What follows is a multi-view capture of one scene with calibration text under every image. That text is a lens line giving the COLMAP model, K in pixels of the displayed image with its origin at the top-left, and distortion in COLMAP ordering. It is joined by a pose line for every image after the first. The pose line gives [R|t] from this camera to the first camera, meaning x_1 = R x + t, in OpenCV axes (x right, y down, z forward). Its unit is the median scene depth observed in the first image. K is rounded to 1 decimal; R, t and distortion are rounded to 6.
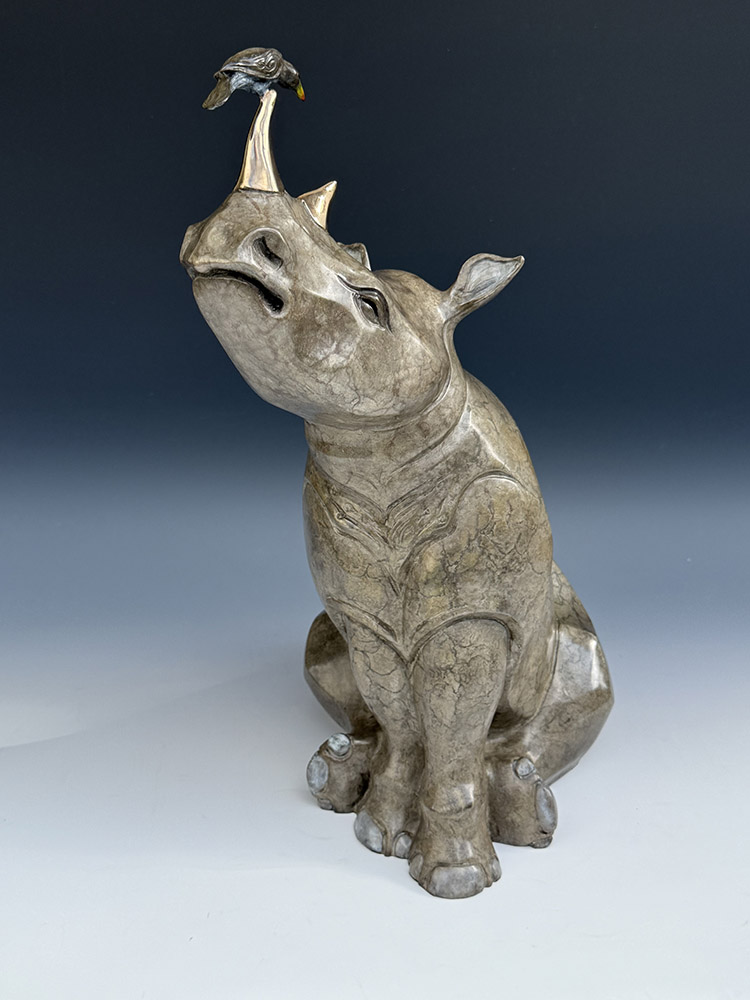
lens RADIAL K [[1119.9, 0, 375.0], [0, 1119.9, 500.0], [0, 0, 1]] dist [0.175218, -0.435472]
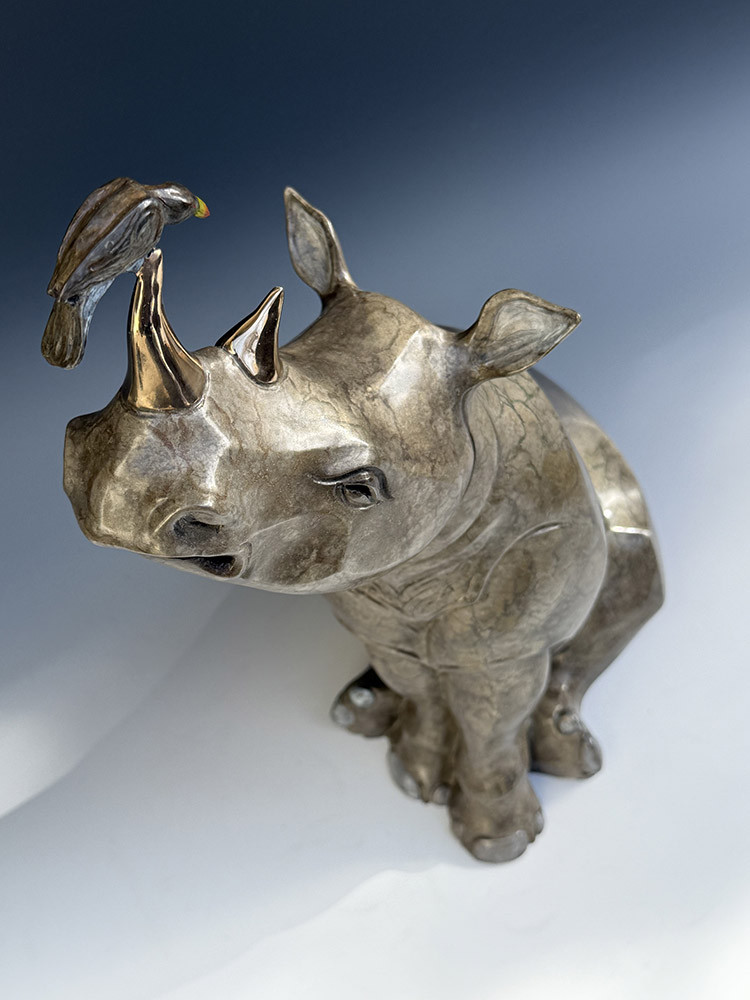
lens RADIAL K [[1119.9, 0, 375.0], [0, 1119.9, 500.0], [0, 0, 1]] dist [0.175218, -0.435472]
pose [[0.995259, -0.092771, -0.029202, 0.021751], [0.092477, 0.809692, 0.579523, -0.493322], [-0.030118, -0.579476, 0.814433, 0.393931]]
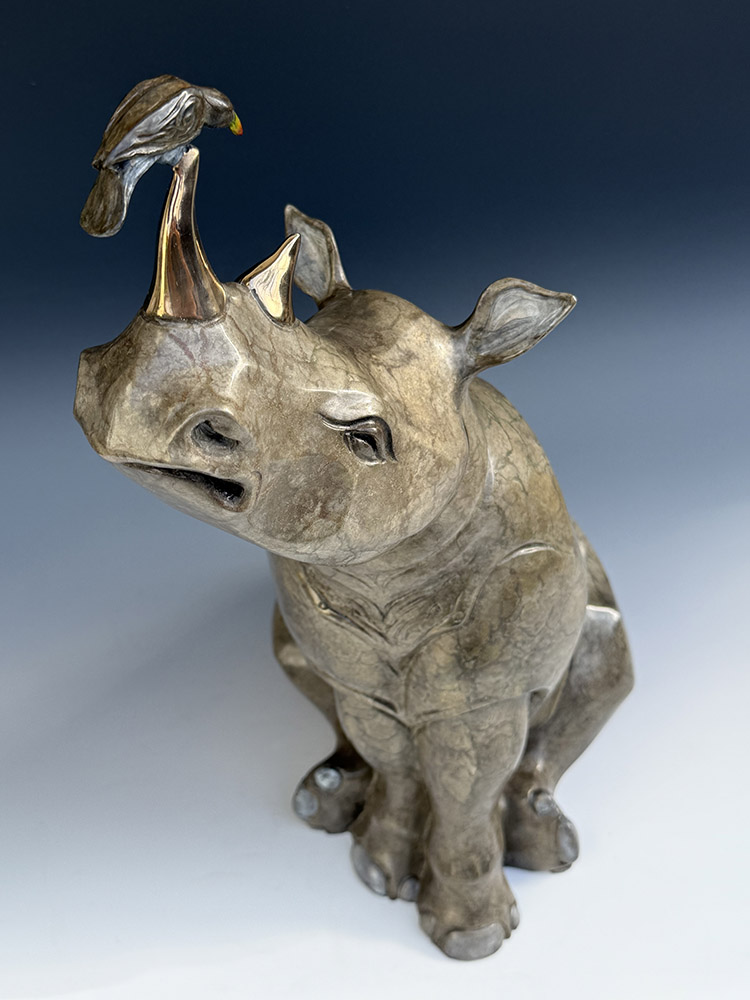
lens RADIAL K [[1119.9, 0, 375.0], [0, 1119.9, 500.0], [0, 0, 1]] dist [0.175218, -0.435472]
pose [[0.995596, -0.071807, 0.060276, -0.037339], [0.042269, 0.917683, 0.395059, -0.360311], [-0.083682, -0.390771, 0.916676, 0.320974]]
